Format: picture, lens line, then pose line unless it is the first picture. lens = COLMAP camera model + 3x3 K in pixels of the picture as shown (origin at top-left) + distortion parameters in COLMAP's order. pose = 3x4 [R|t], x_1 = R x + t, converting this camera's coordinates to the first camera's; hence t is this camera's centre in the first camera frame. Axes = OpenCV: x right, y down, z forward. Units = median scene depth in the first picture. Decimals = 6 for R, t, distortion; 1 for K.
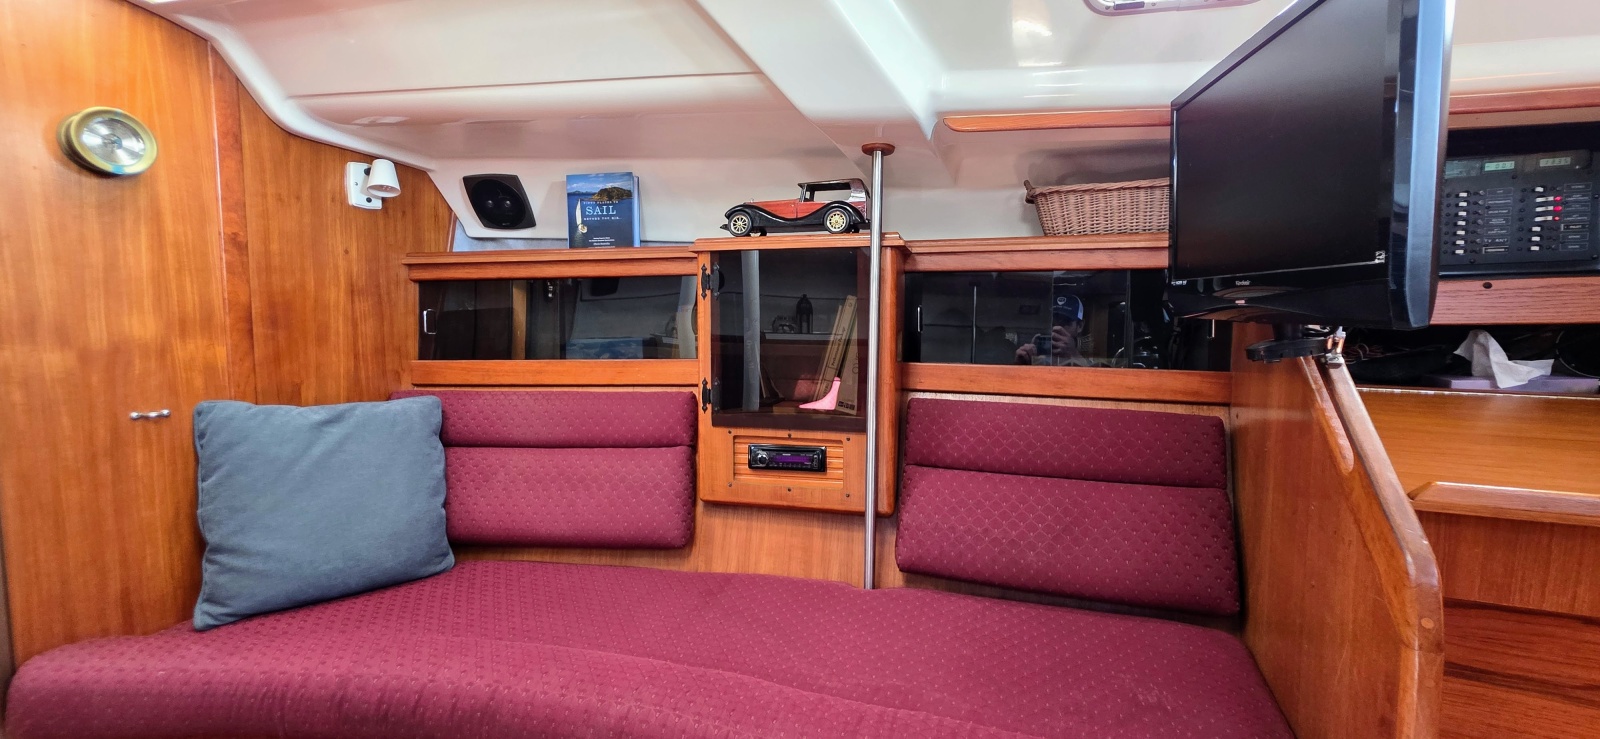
lens RADIAL K [[638.0, 0, 802.8], [0, 638.0, 353.6], [0, 0, 1]] dist [0.001427, -0.000292]
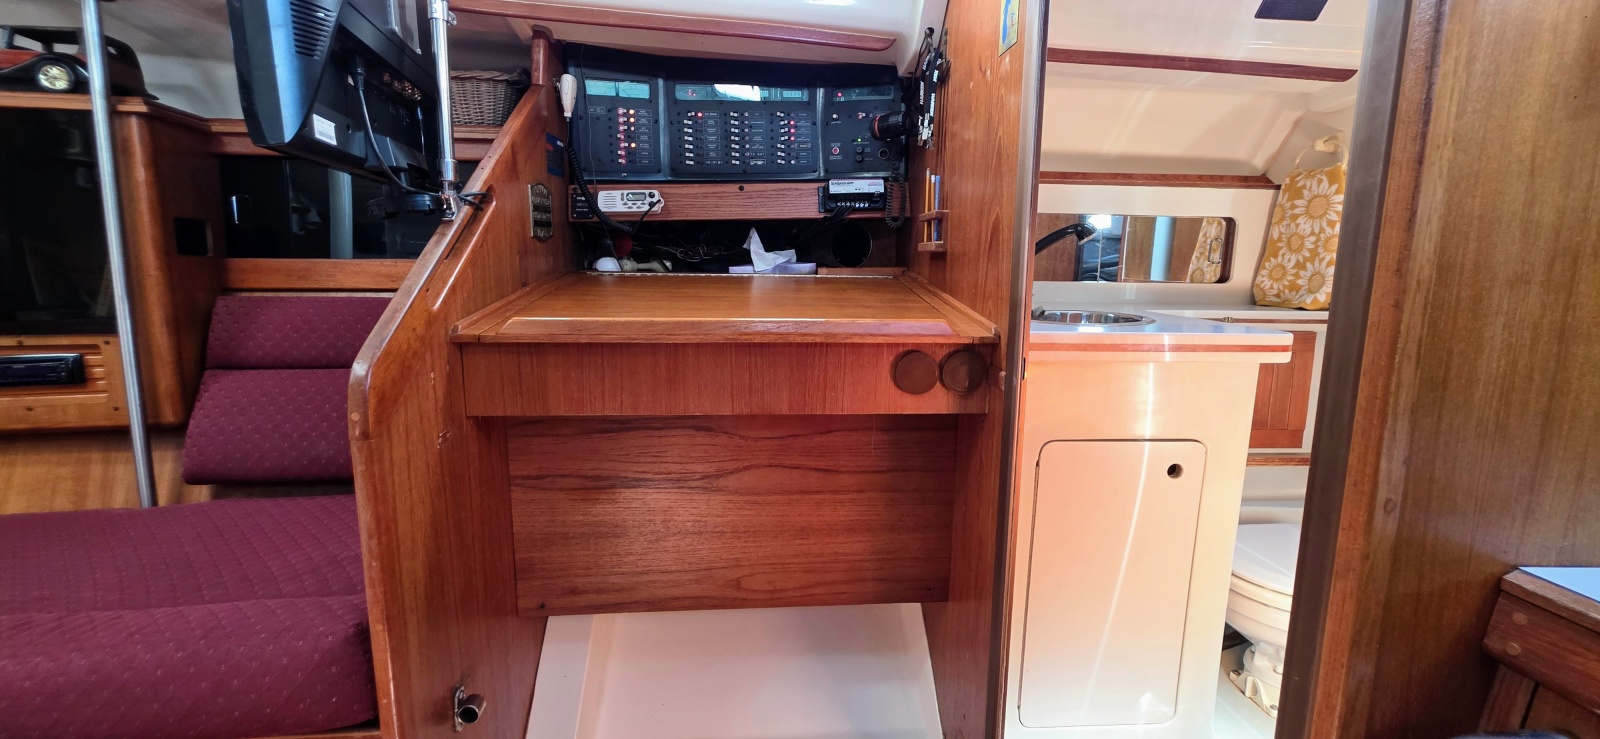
lens RADIAL K [[638.0, 0, 802.8], [0, 638.0, 353.6], [0, 0, 1]] dist [0.001427, -0.000292]
pose [[0.906167, -0.055201, 0.419303, 0.579695], [0.026961, 0.996969, 0.072983, 0.115685], [-0.422061, -0.054830, 0.904908, -0.177520]]
